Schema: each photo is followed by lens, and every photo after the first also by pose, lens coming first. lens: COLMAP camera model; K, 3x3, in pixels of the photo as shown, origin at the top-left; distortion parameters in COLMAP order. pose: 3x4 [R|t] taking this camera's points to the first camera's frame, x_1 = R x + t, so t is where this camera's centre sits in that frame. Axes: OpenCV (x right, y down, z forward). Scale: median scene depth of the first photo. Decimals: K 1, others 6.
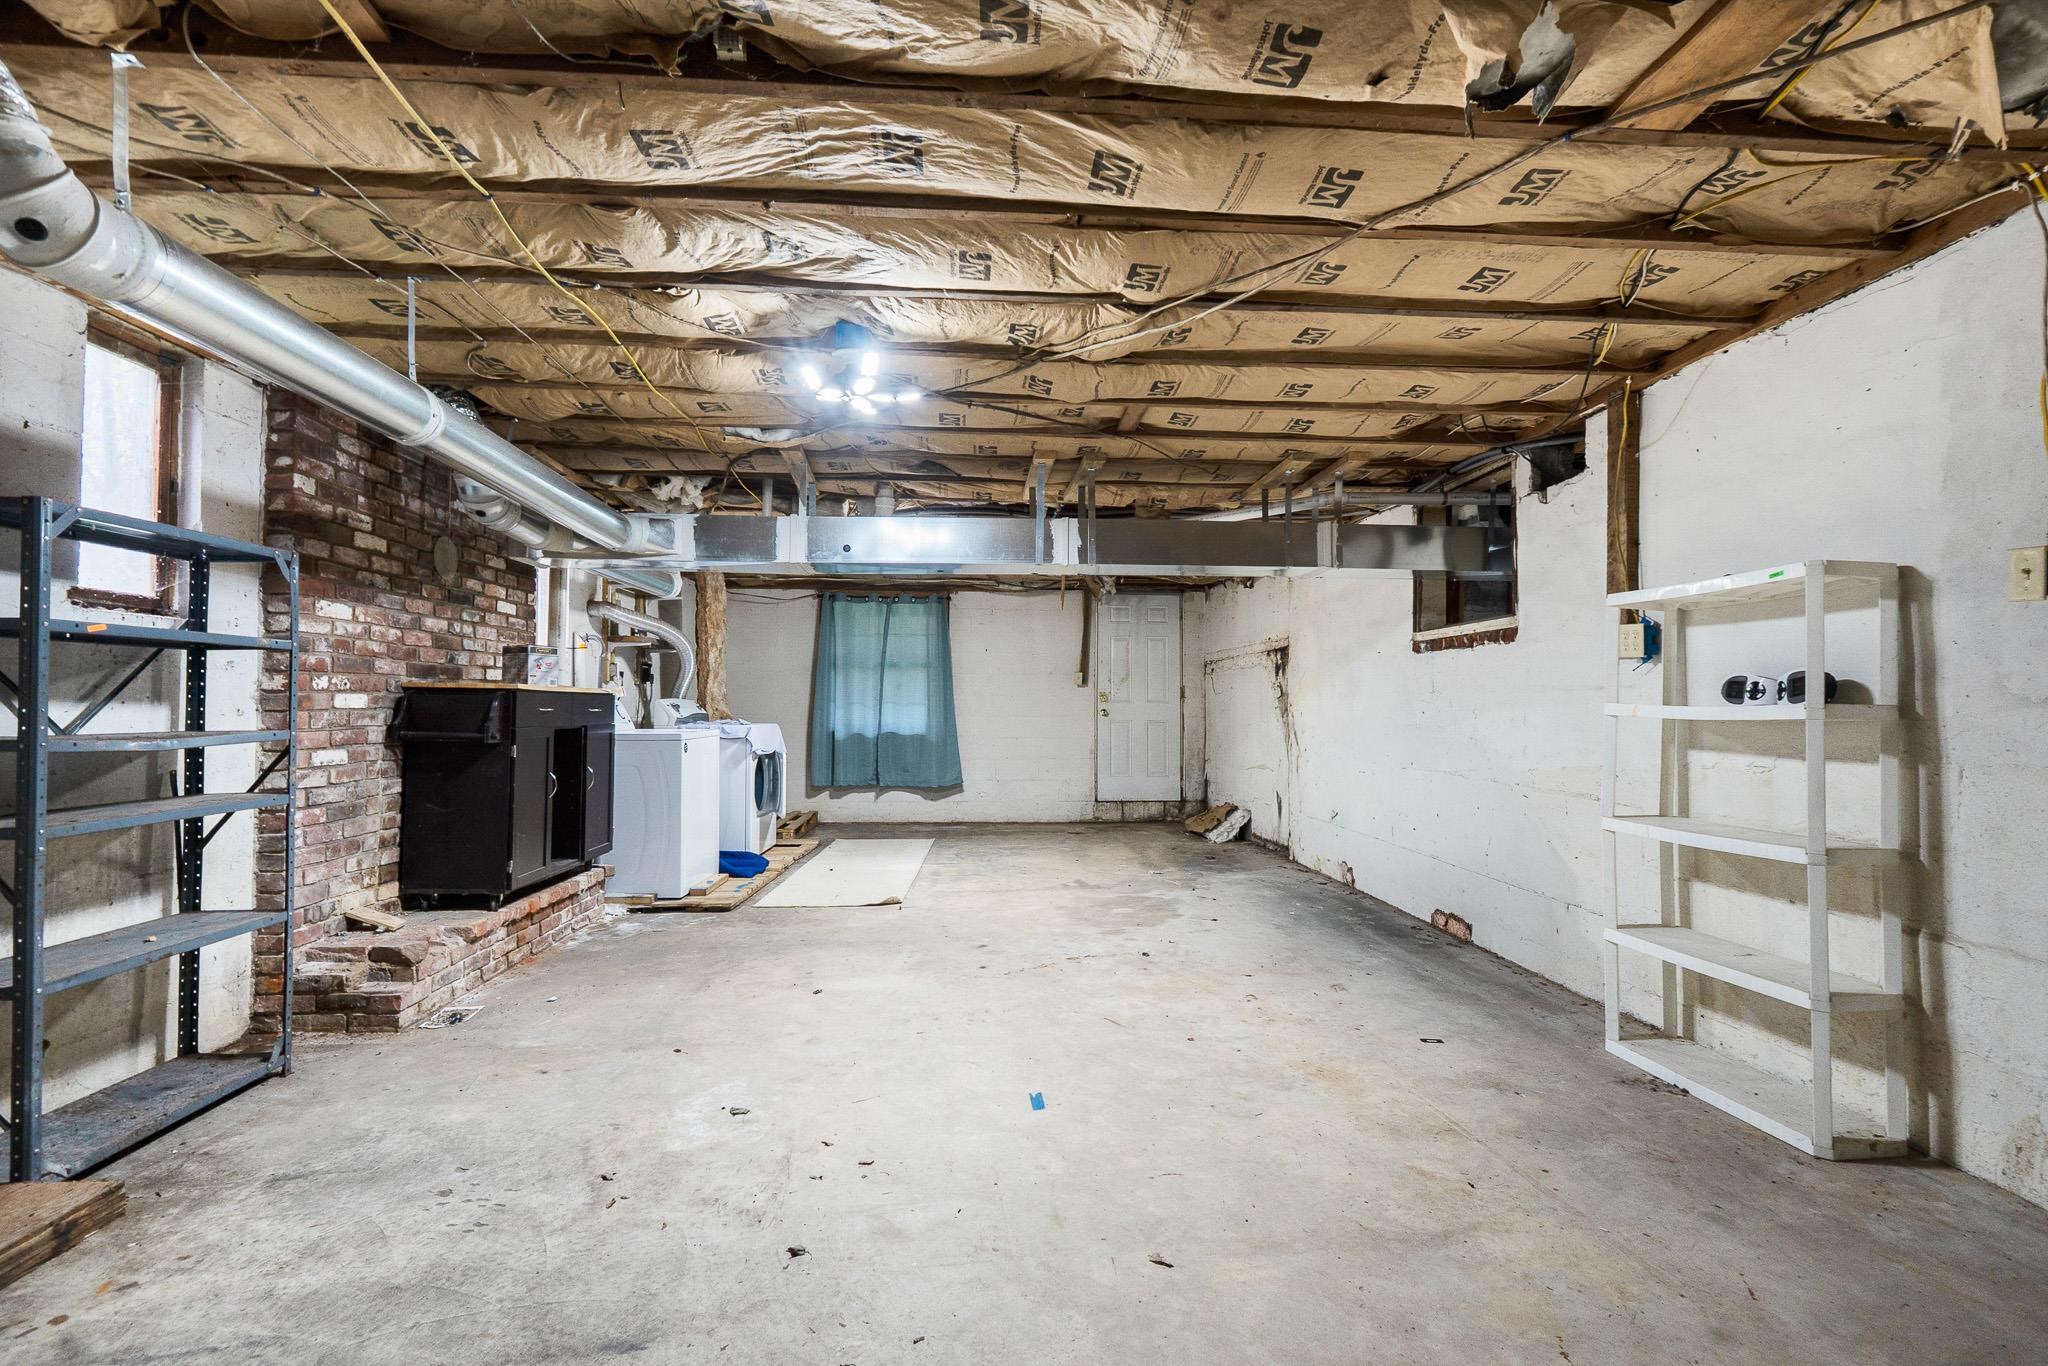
lens RADIAL K [[925.3, 0, 1020.8], [0, 925.3, 685.8], [0, 0, 1]] dist [-0.010400, -0.000535]
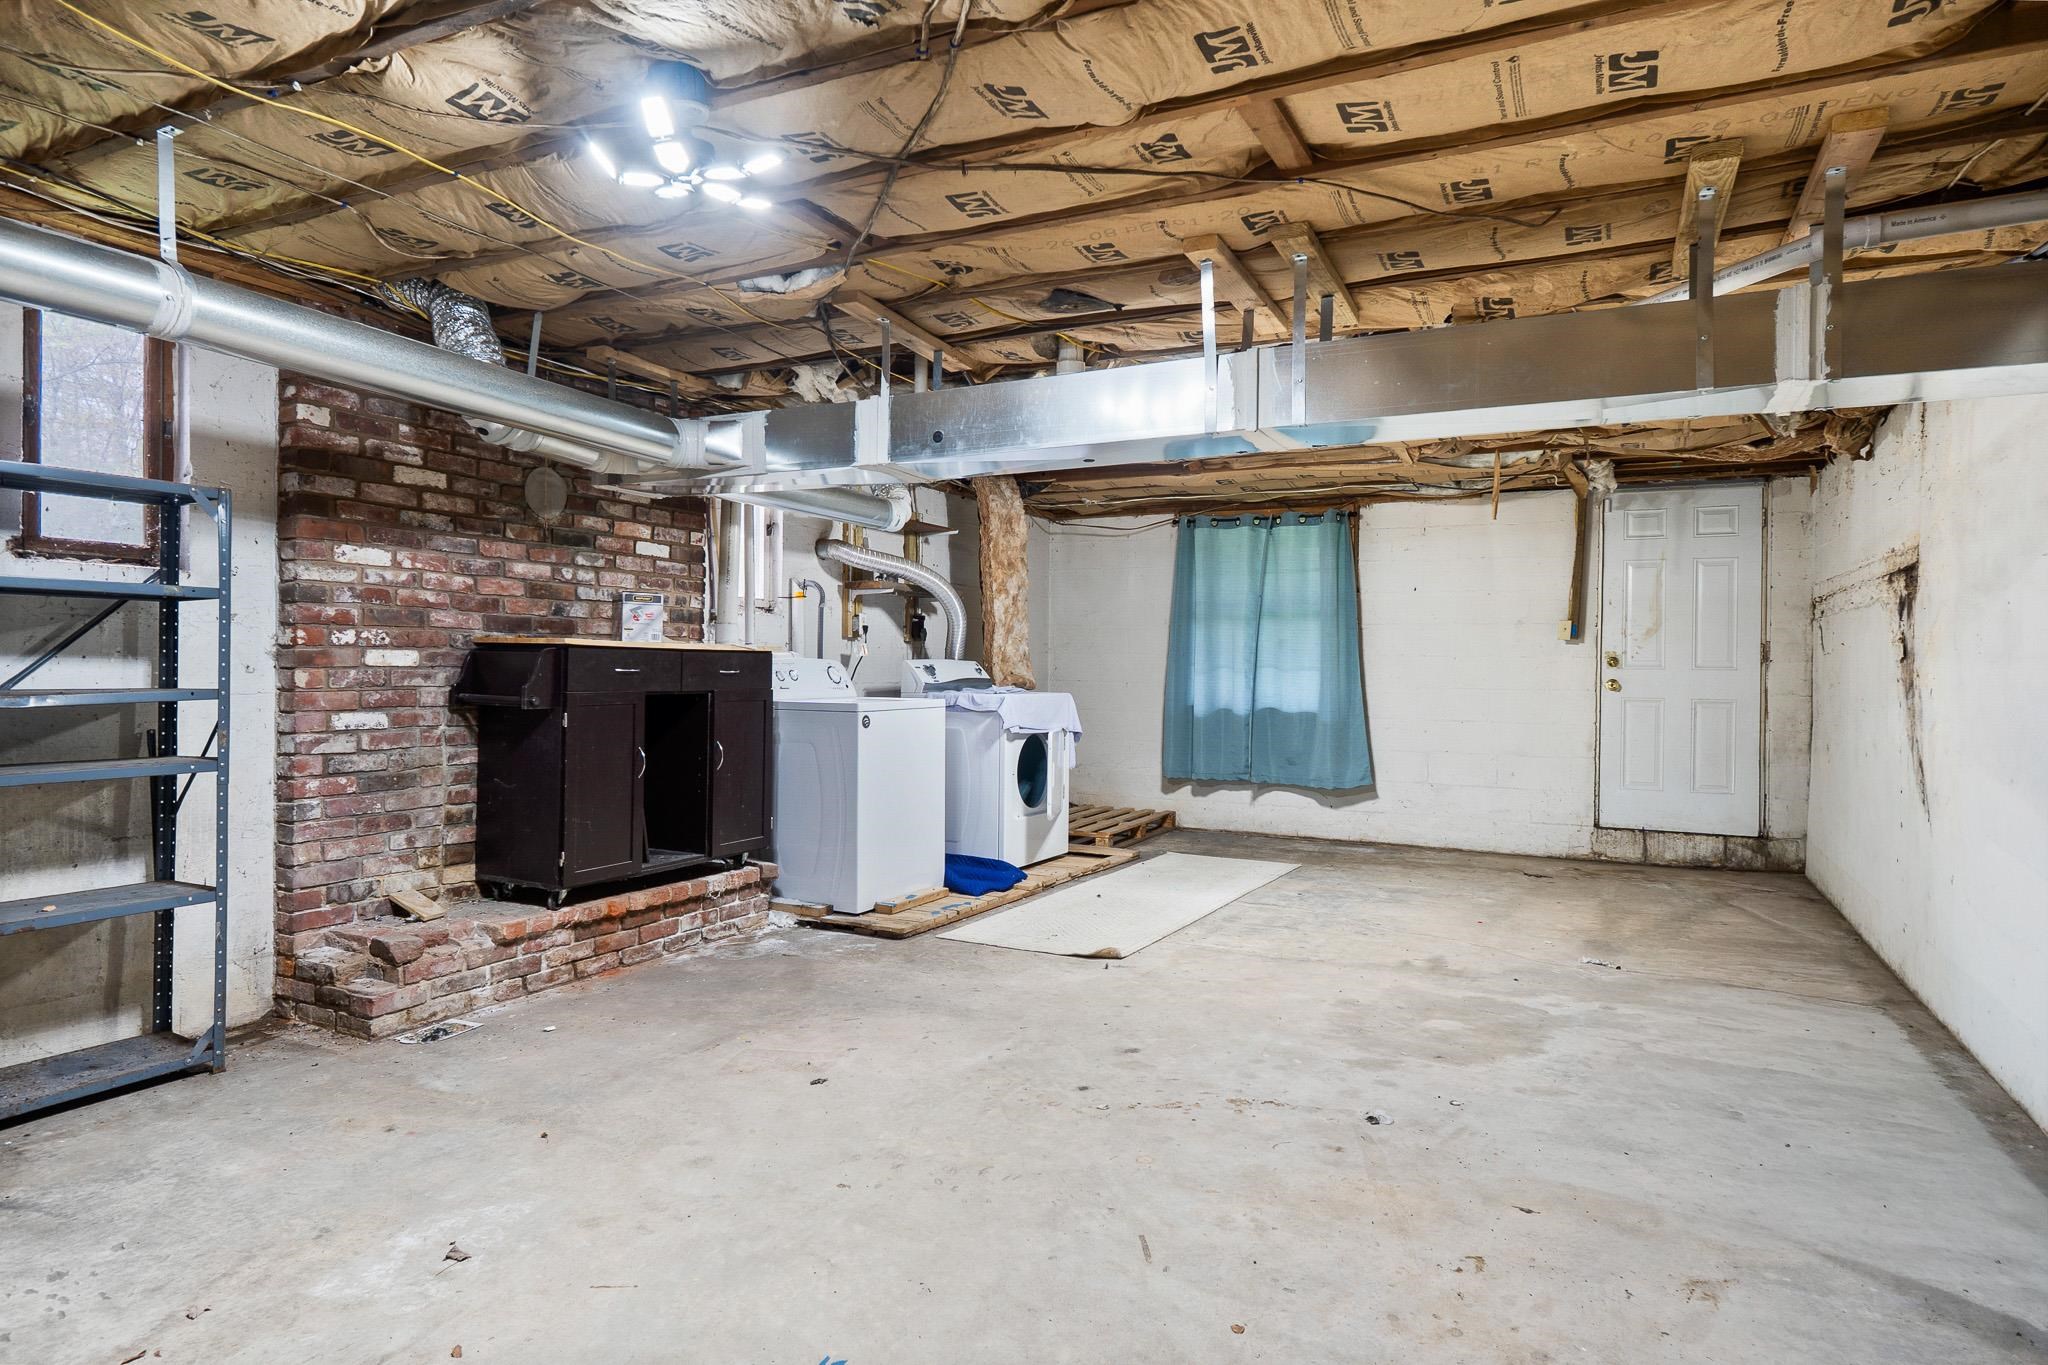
lens RADIAL K [[1140.1, 0, 1025.8], [0, 1140.1, 676.7], [0, 0, 1]] dist [-0.007489, 0.000054]
pose [[0.859291, 0.011349, -0.511361, 0.333148], [0.001976, 0.999673, 0.025507, 0.007340], [0.511484, -0.022928, 0.858987, 0.344068]]
